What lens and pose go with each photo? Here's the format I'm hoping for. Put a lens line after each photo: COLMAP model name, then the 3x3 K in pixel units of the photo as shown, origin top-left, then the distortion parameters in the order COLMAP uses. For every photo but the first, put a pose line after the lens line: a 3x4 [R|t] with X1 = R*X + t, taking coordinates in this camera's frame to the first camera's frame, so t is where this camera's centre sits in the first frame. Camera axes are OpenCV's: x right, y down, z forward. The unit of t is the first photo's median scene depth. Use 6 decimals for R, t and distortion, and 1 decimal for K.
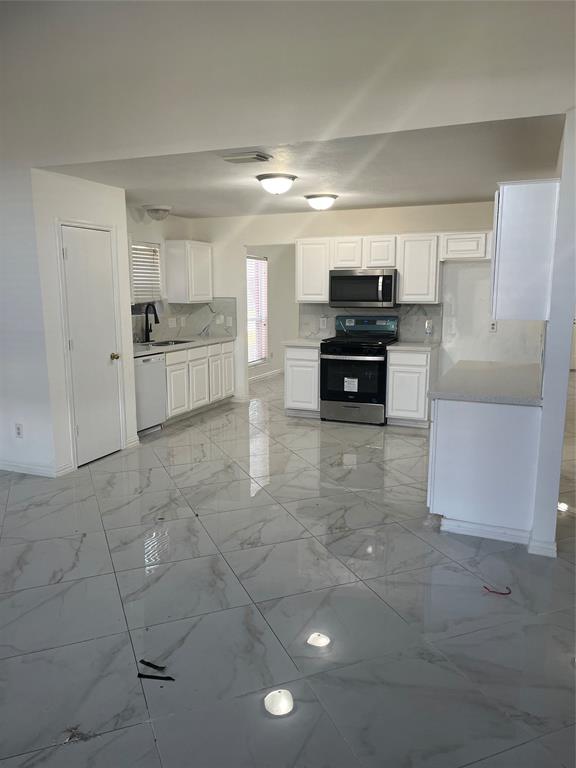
lens RADIAL K [[583.2, 0, 289.3], [0, 583.2, 384.5], [0, 0, 1]] dist [0.046410, -0.079564]
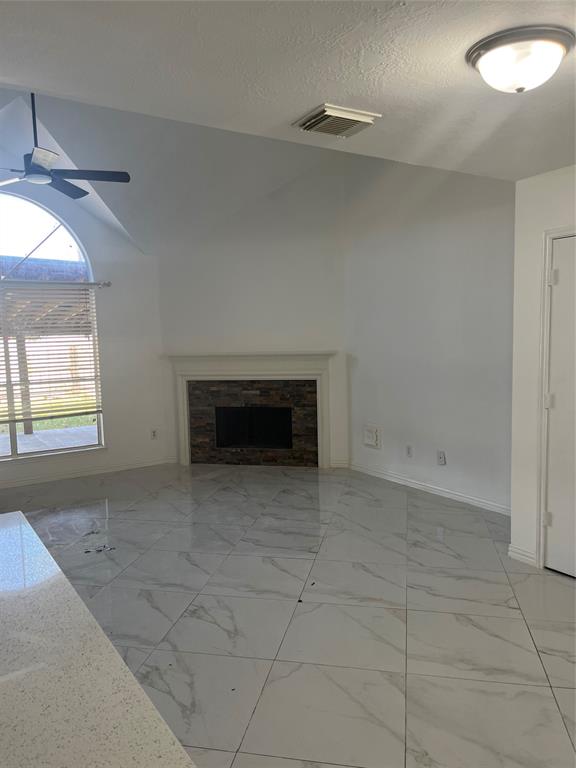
lens RADIAL K [[583.2, 0, 284.9], [0, 583.2, 384.1], [0, 0, 1]] dist [0.046410, -0.079564]
pose [[-0.563380, 0.092000, -0.821060, 0.320578], [-0.116998, 0.974882, 0.189516, -0.145413], [0.817872, 0.202831, -0.538465, 0.867442]]
